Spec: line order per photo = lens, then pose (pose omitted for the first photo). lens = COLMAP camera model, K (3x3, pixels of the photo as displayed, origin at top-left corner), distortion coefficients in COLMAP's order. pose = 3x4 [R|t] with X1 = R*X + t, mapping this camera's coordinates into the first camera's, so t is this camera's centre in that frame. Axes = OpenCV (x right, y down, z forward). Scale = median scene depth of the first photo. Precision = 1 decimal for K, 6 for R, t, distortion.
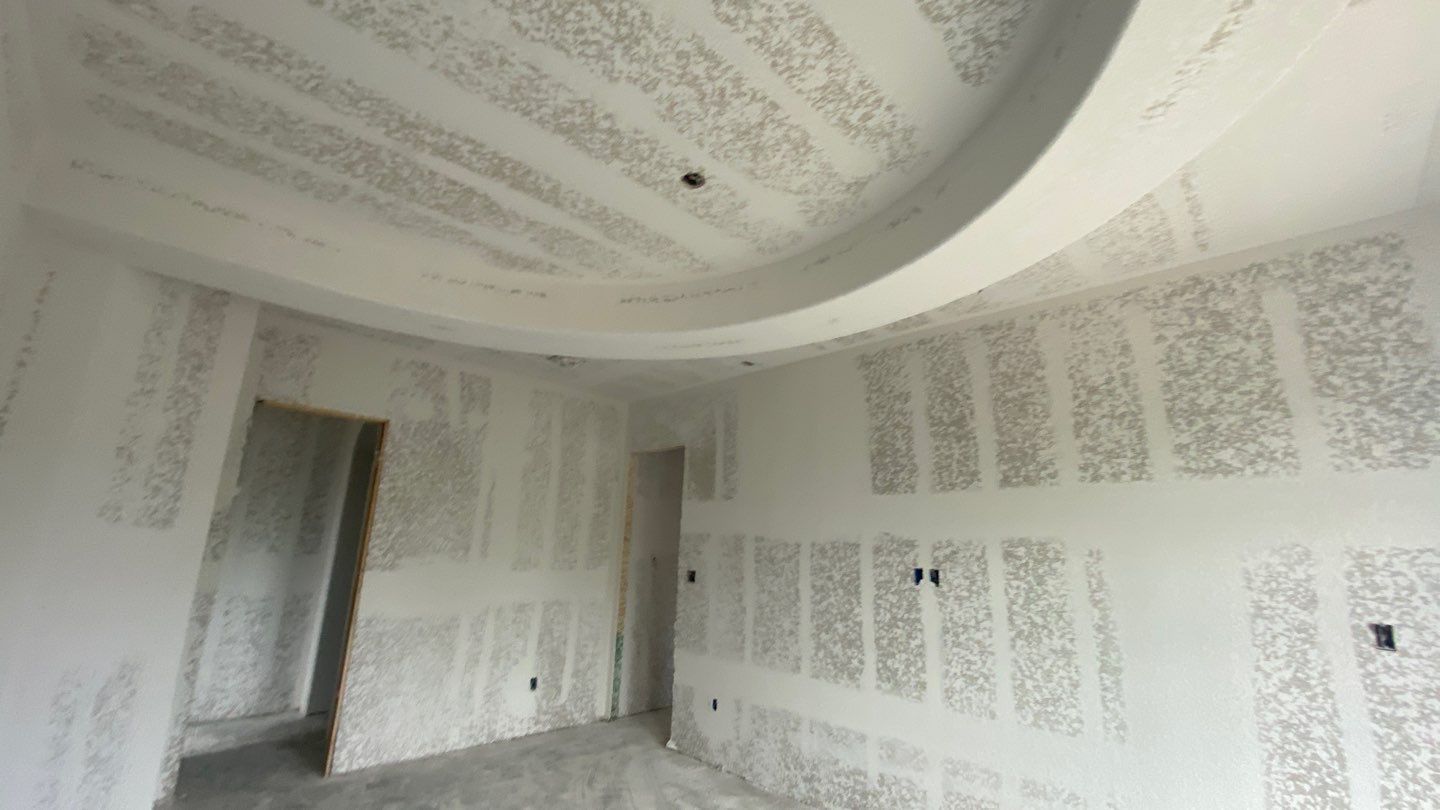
lens RADIAL K [[576.9, 0, 716.8], [0, 576.9, 409.5], [0, 0, 1]] dist [0.034277, -0.028690]
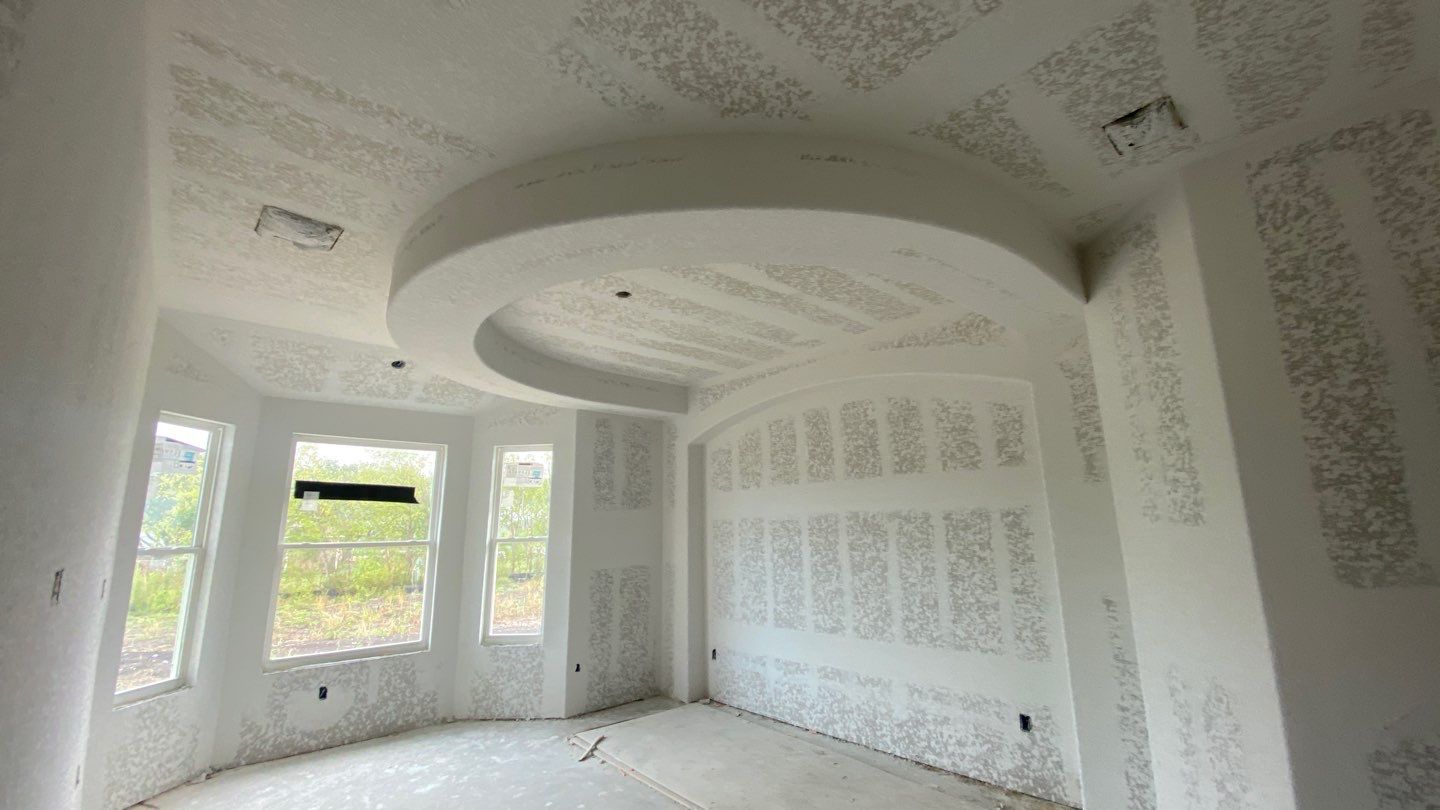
lens RADIAL K [[579.2, 0, 727.4], [0, 579.2, 400.3], [0, 0, 1]] dist [-0.001025, -0.014201]
pose [[-0.999501, -0.012763, 0.028906, -0.316630], [-0.023776, 0.906309, -0.421945, 0.436418], [-0.020813, -0.422422, -0.906160, 1.969601]]
